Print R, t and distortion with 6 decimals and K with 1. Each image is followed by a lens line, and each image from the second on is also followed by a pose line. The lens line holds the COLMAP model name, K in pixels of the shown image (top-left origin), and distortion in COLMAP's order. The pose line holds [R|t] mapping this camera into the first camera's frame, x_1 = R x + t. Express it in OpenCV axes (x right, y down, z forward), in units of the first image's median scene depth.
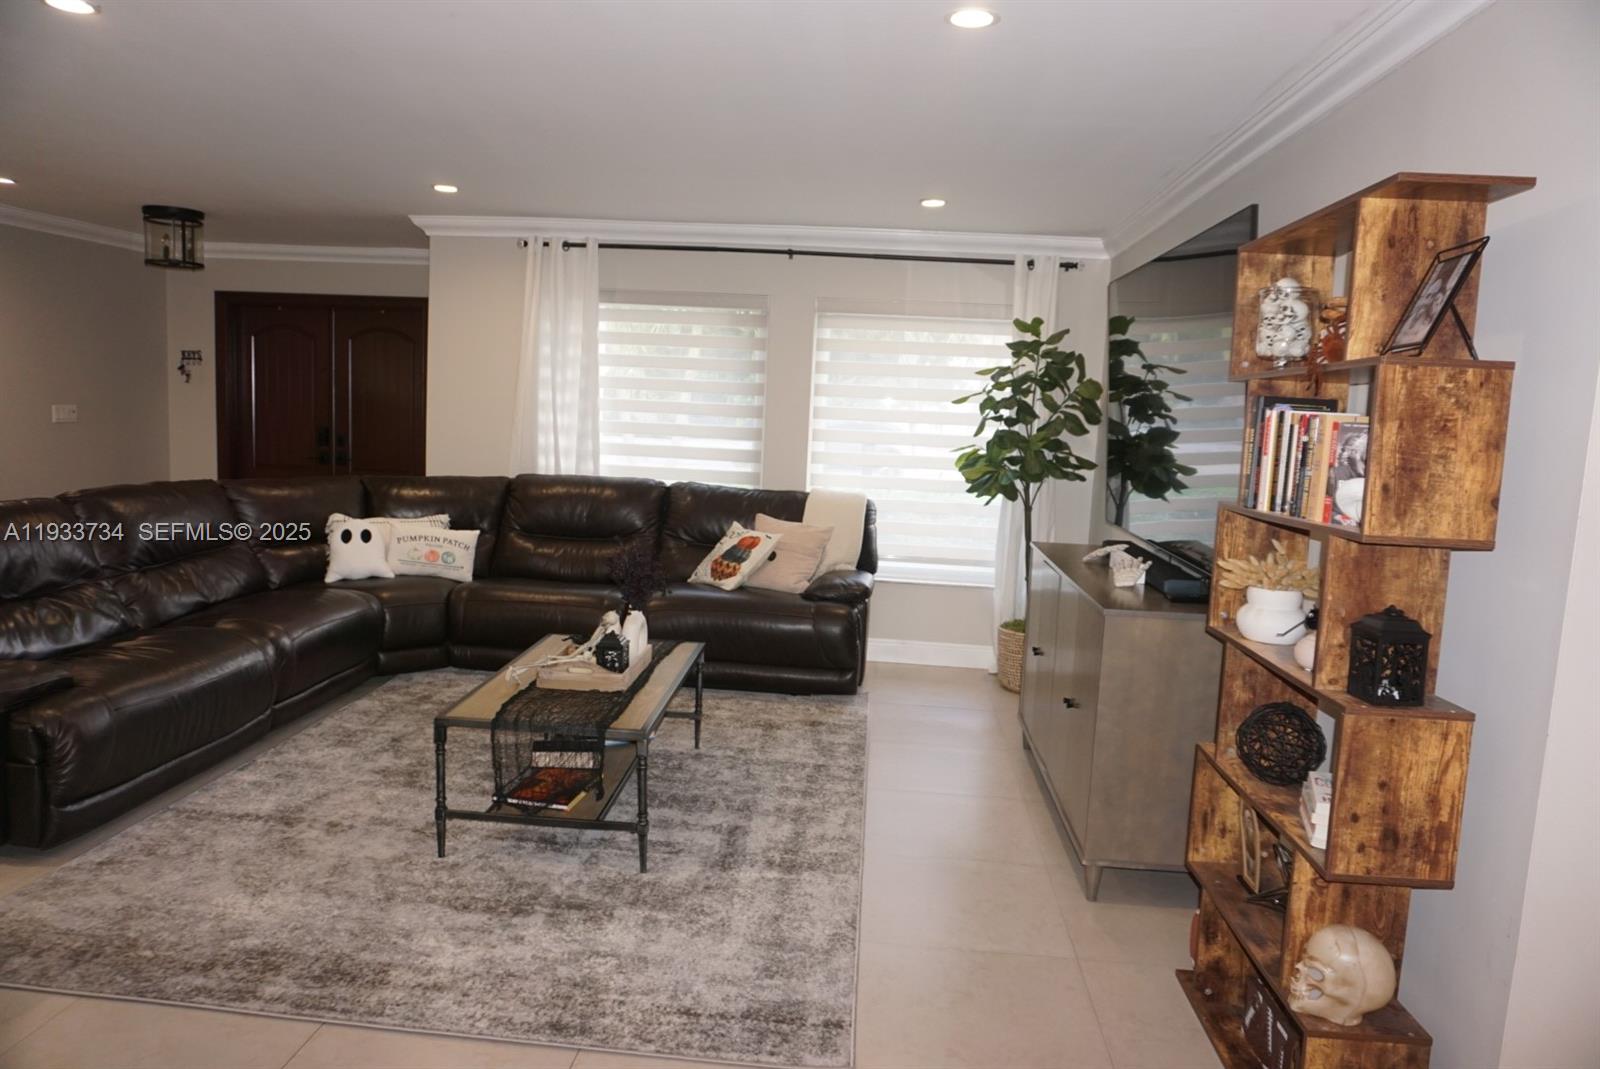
lens RADIAL K [[1070.7, 0, 795.2], [0, 1070.7, 533.3], [0, 0, 1]] dist [-0.052685, 0.038869]
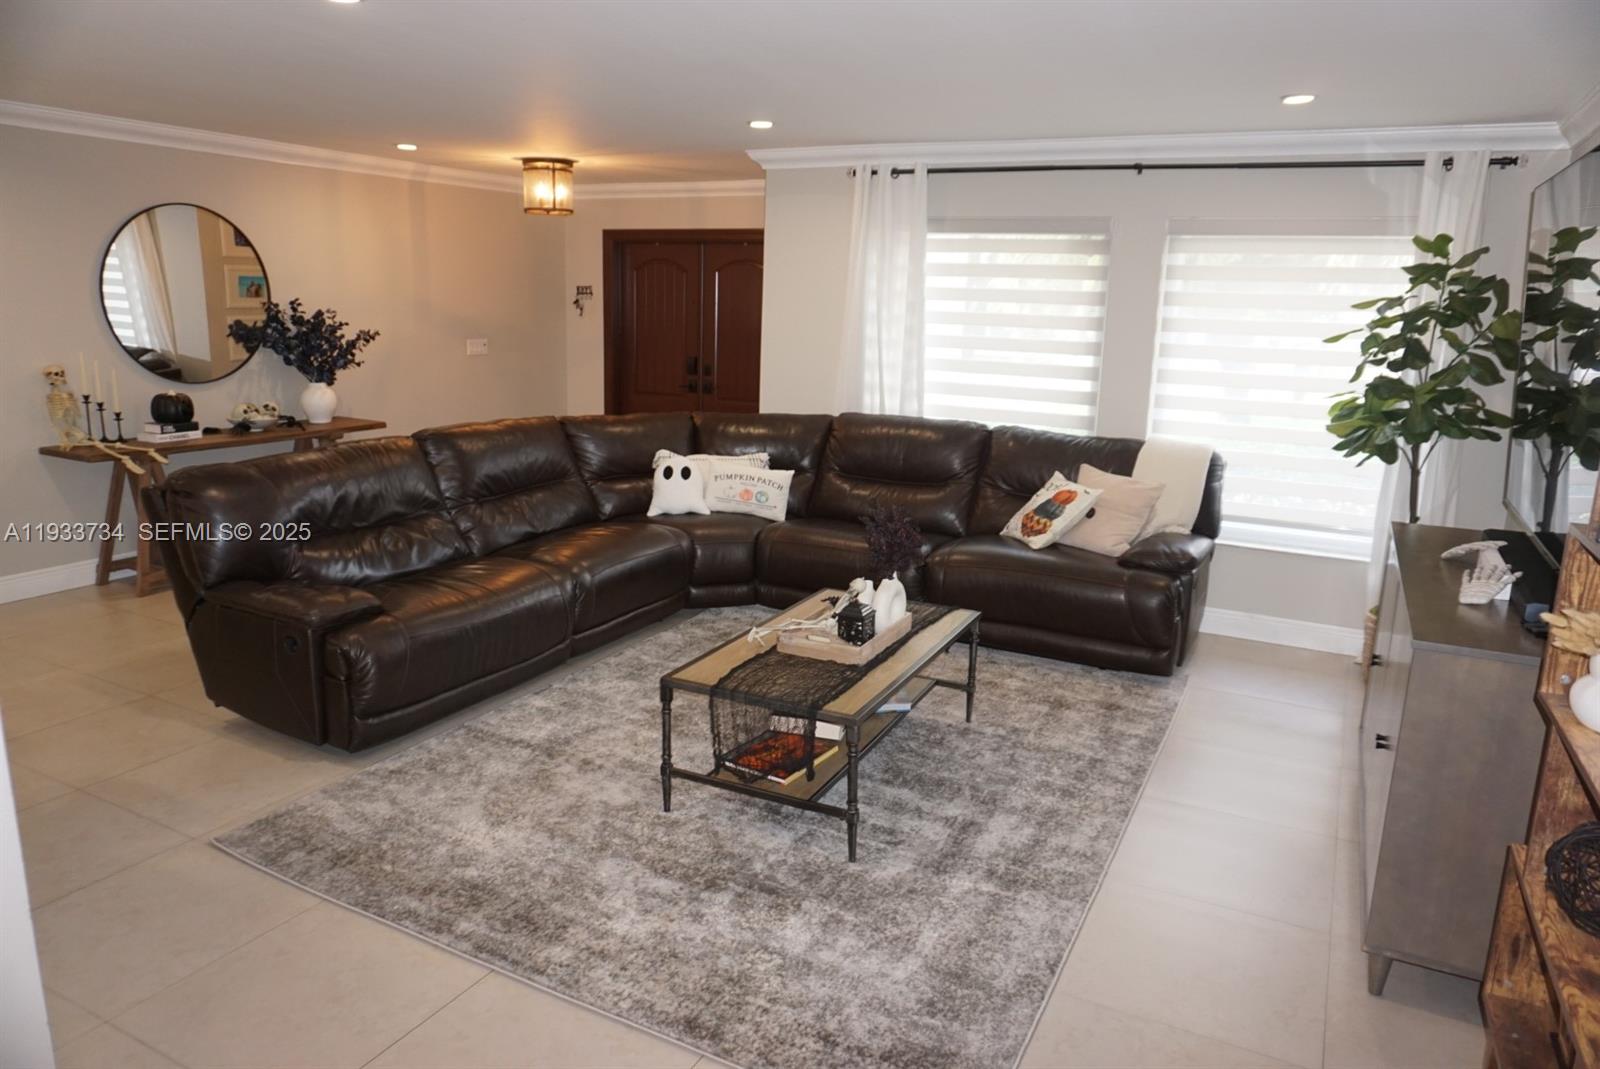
lens RADIAL K [[1070.7, 0, 795.2], [0, 1070.7, 533.3], [0, 0, 1]] dist [-0.052685, 0.038869]
pose [[0.922863, 0.063599, -0.379841, 0.110744], [-0.032434, 0.995602, 0.087895, -0.039843], [0.383760, -0.068795, 0.920867, 0.089449]]
